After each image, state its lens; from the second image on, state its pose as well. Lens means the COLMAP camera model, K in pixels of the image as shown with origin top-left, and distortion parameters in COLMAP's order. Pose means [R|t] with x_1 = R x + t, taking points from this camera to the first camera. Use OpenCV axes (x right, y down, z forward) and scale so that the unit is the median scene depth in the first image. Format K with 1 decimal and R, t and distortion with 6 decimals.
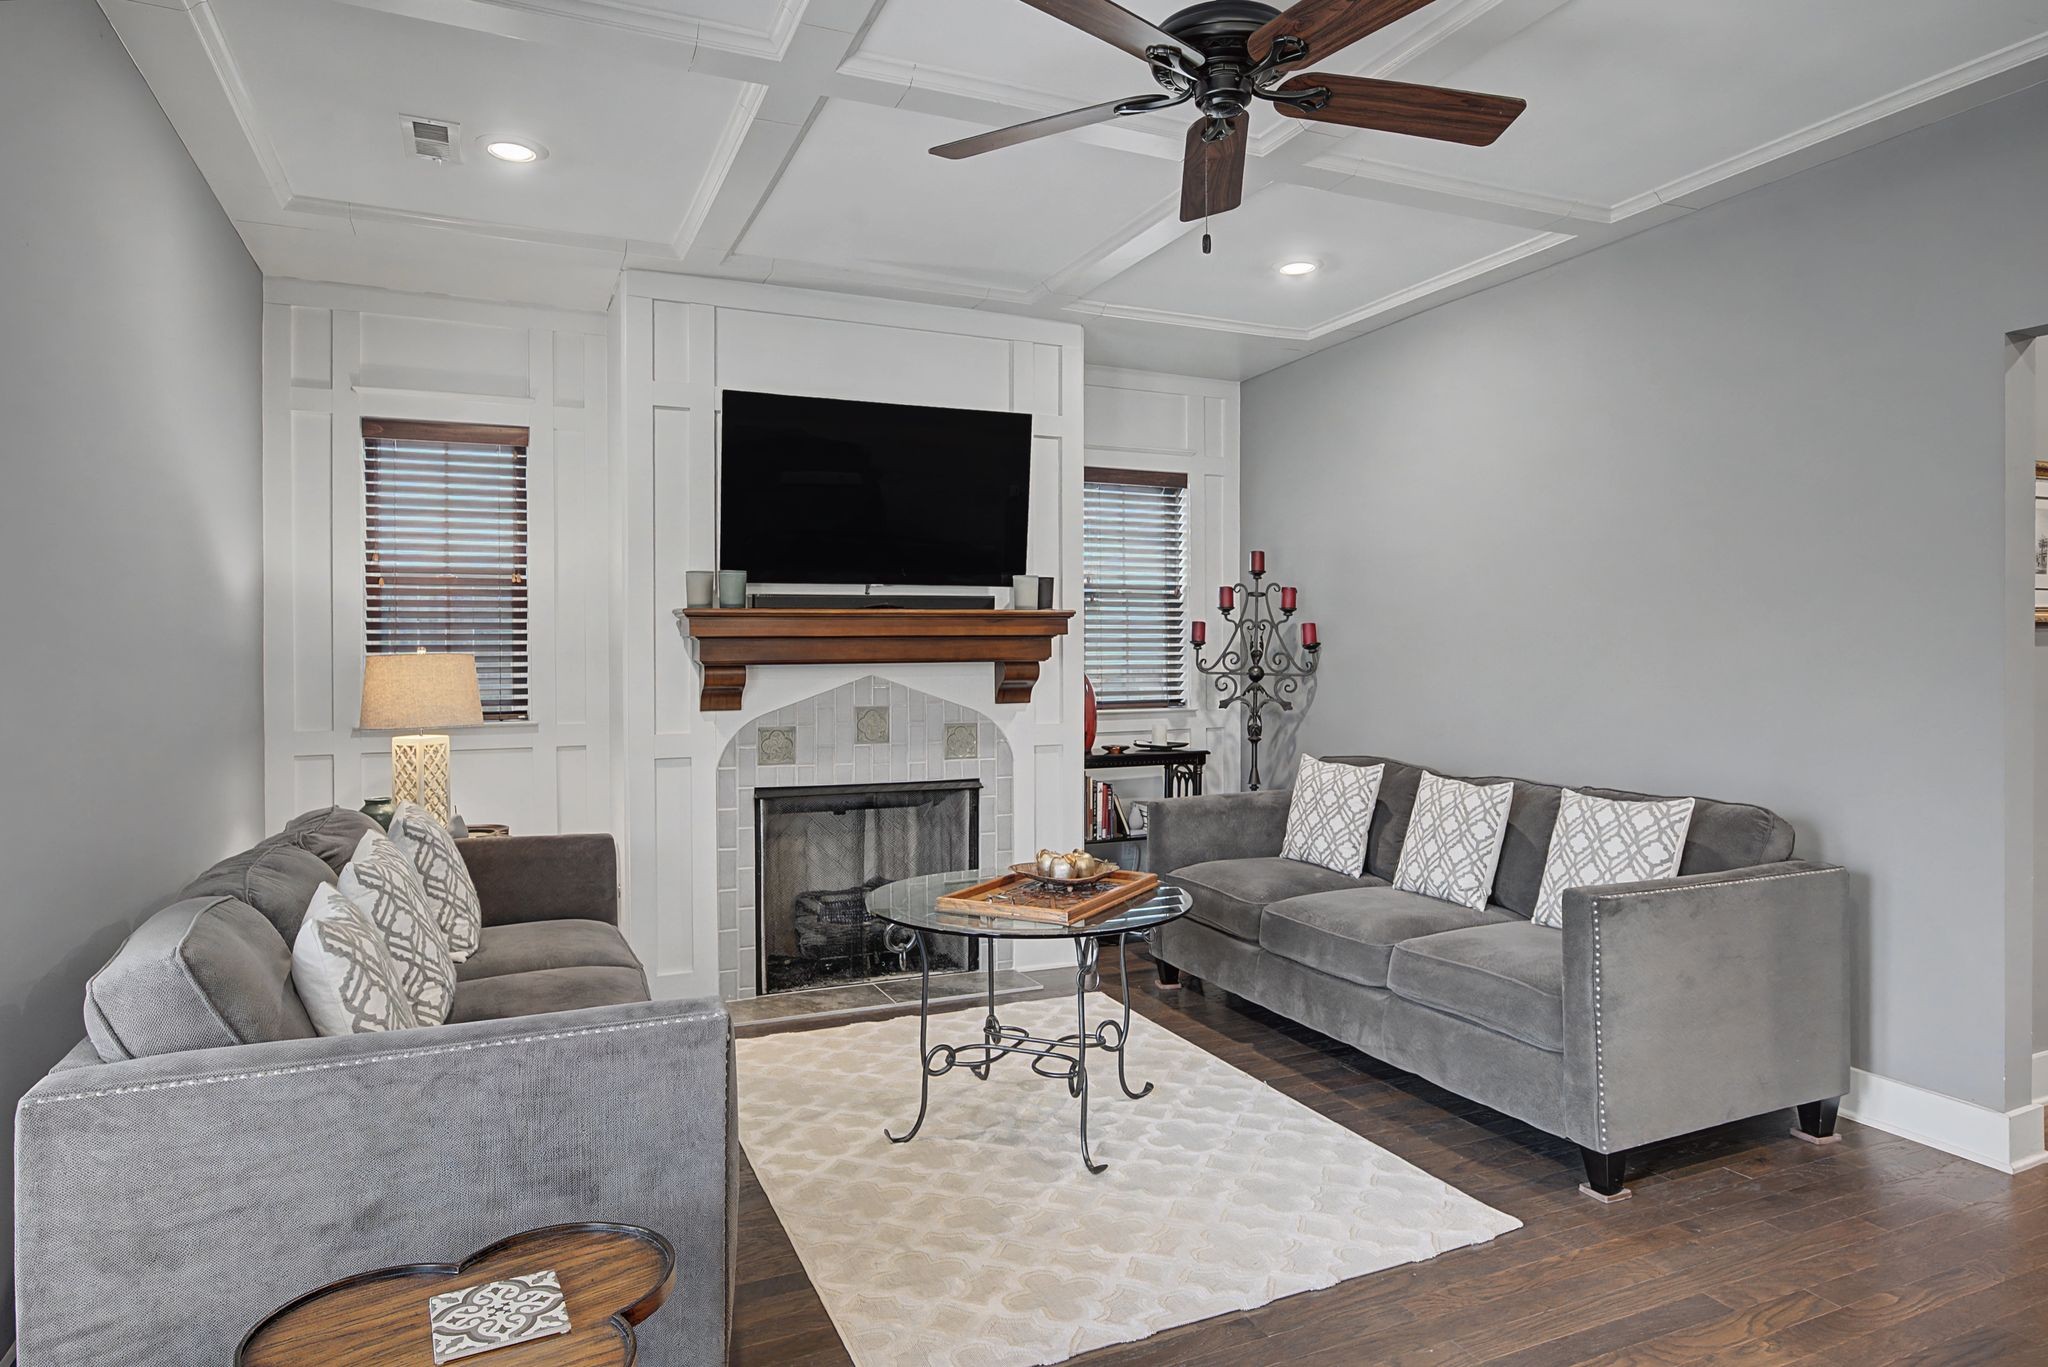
lens RADIAL K [[1206.8, 0, 1030.6], [0, 1206.8, 655.9], [0, 0, 1]] dist [0.003213, 0.002647]
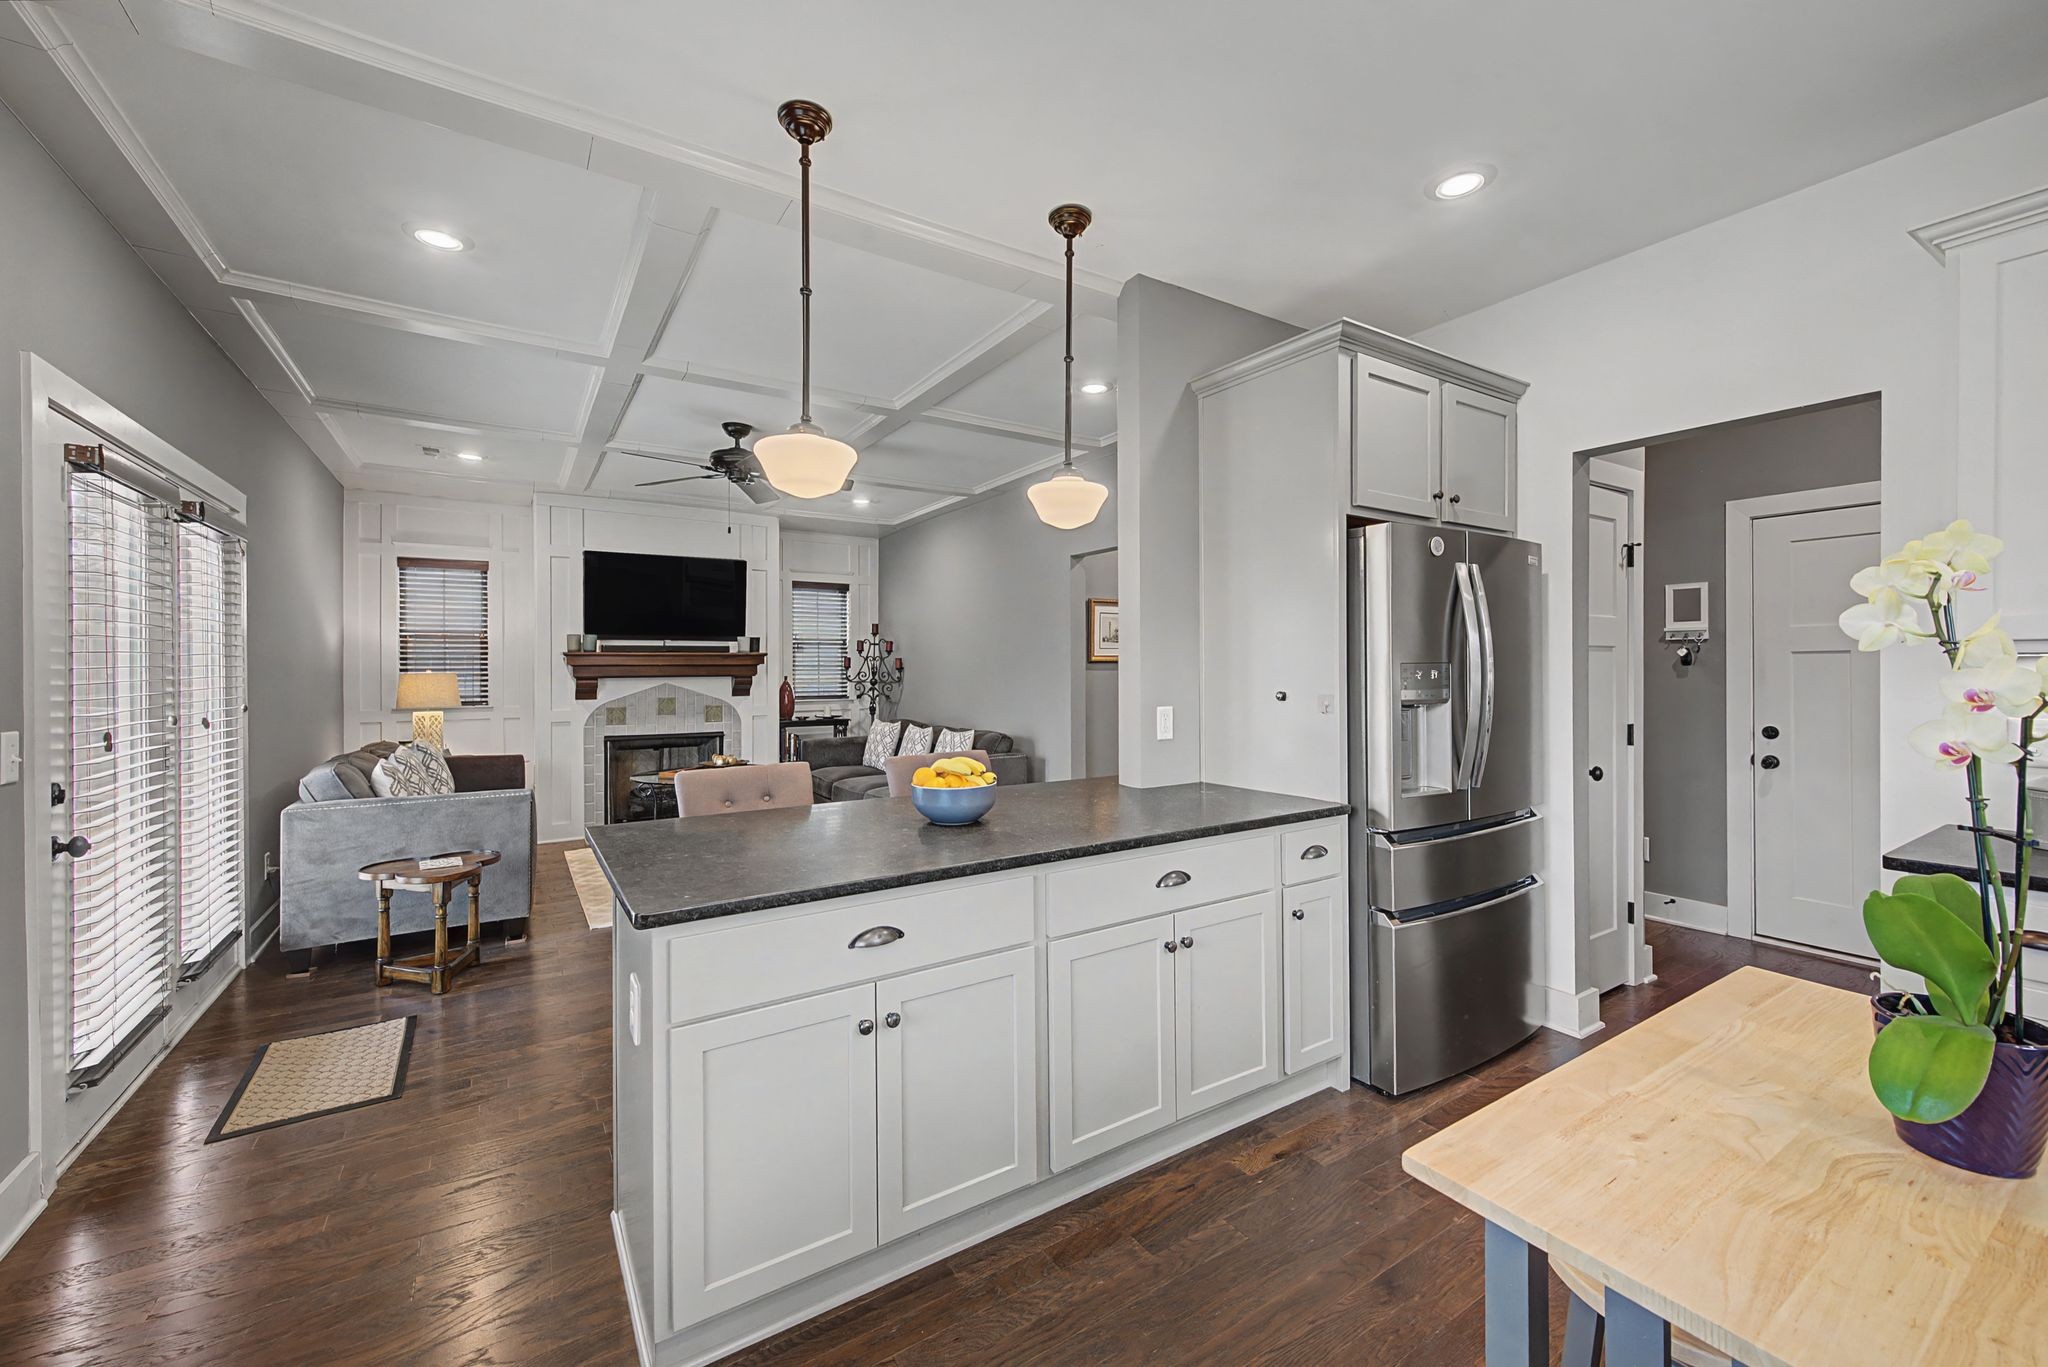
lens RADIAL K [[795.2, 0, 1030.1], [0, 795.2, 672.6], [0, 0, 1]] dist [-0.001740, -0.000488]
pose [[0.986030, -0.000255, 0.166570, 0.267623], [0.000157, 1.000000, 0.000600, -0.002984], [-0.166570, -0.000565, 0.986030, -0.483461]]
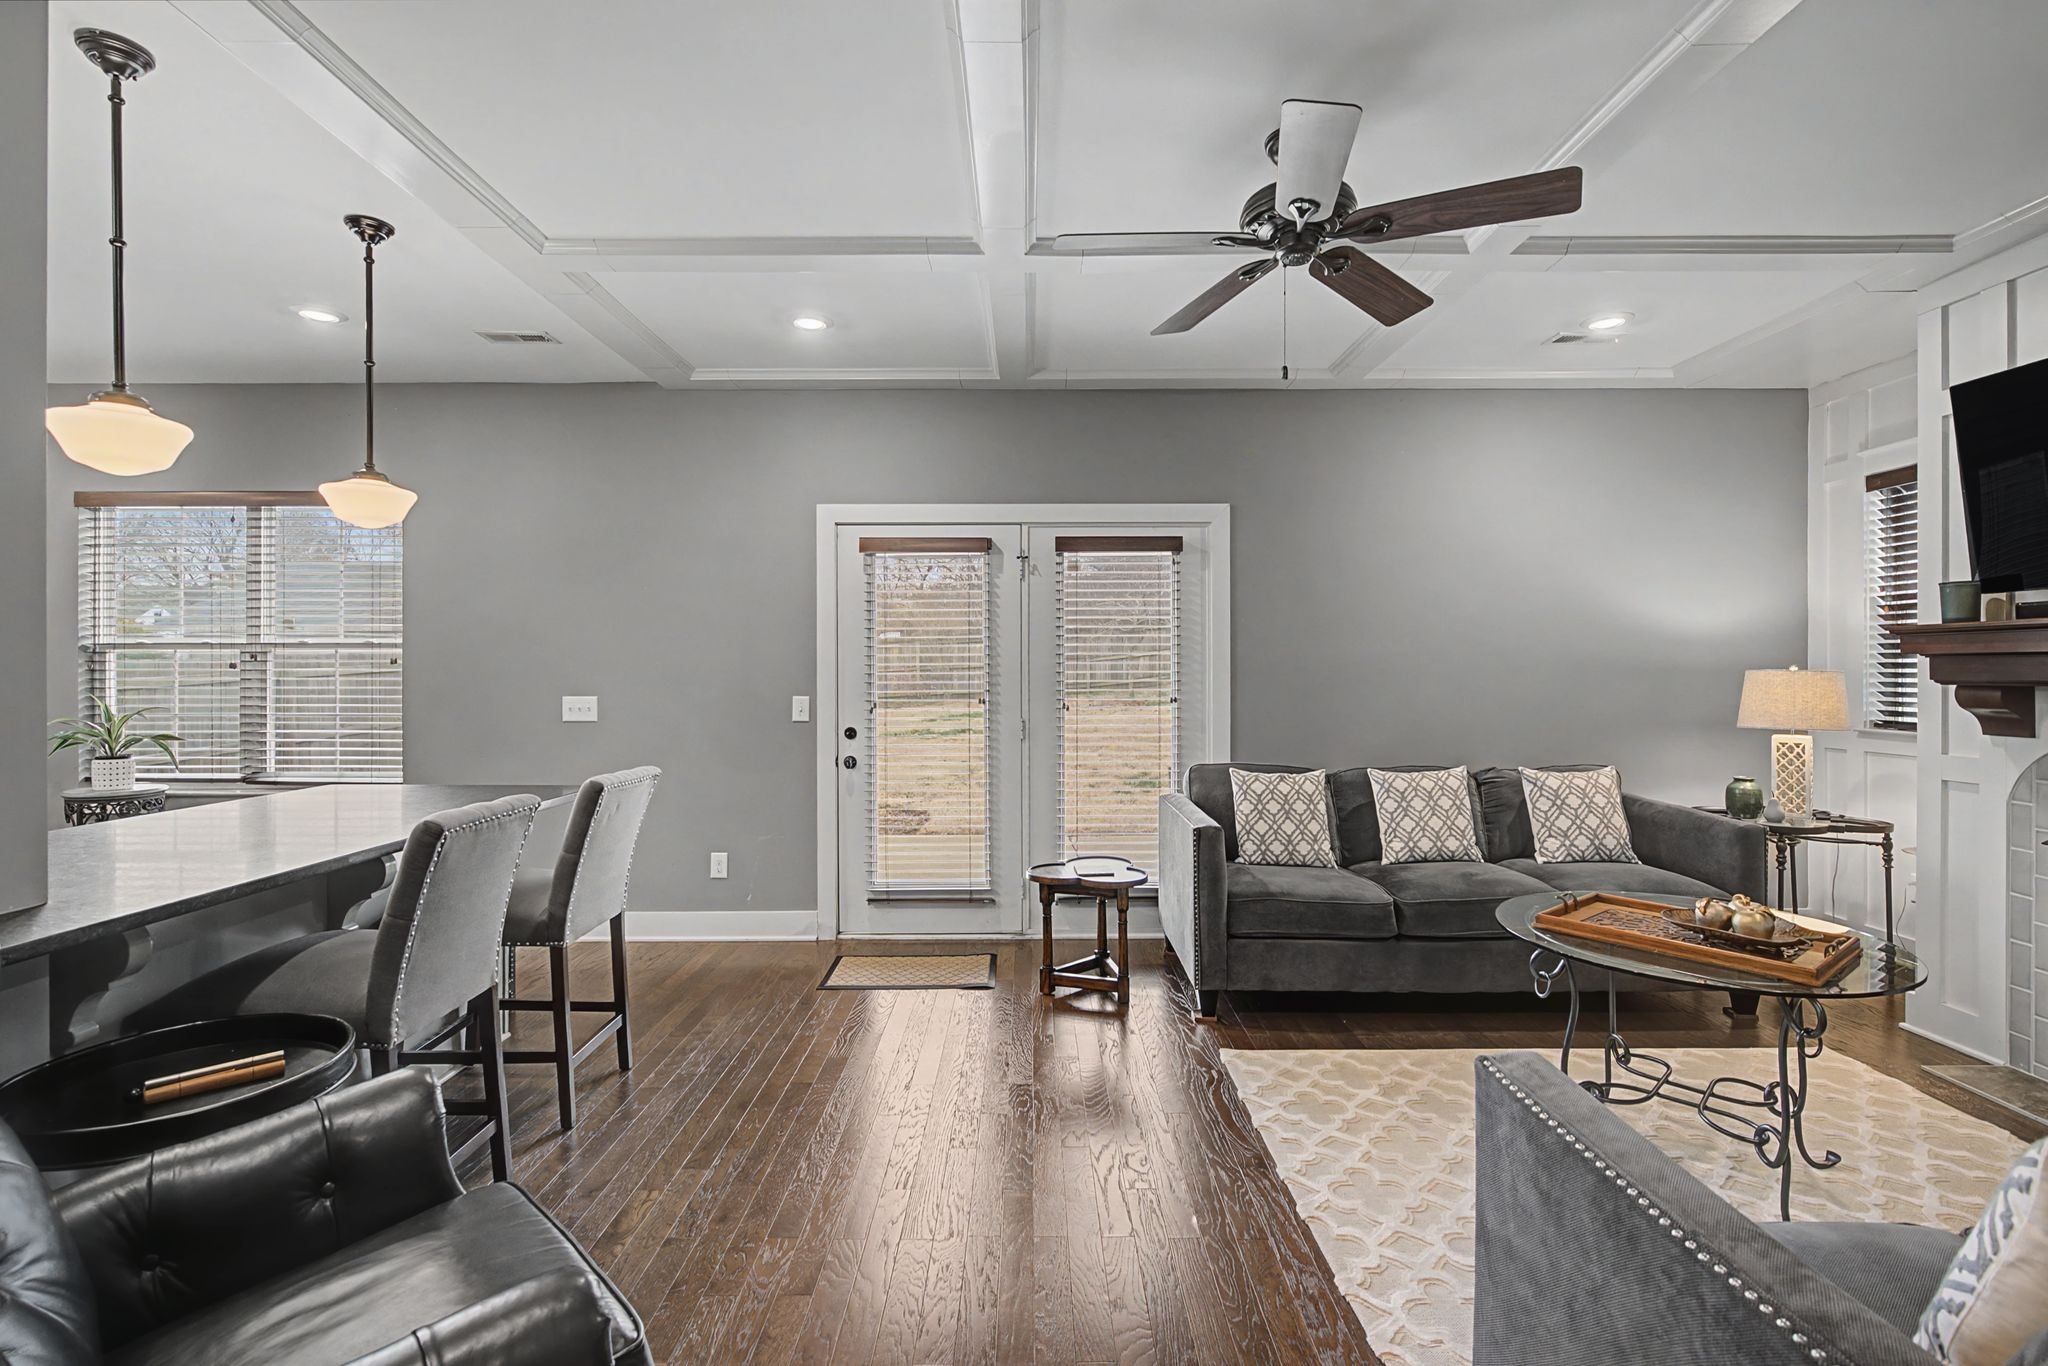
lens RADIAL K [[931.5, 0, 1038.4], [0, 931.5, 673.4], [0, 0, 1]] dist [-0.001064, -0.000579]
pose [[-0.392784, 0.010359, -0.919572, 0.619591], [0.000270, 0.999938, 0.011149, -0.007841], [0.919631, 0.004131, -0.392762, 0.587595]]
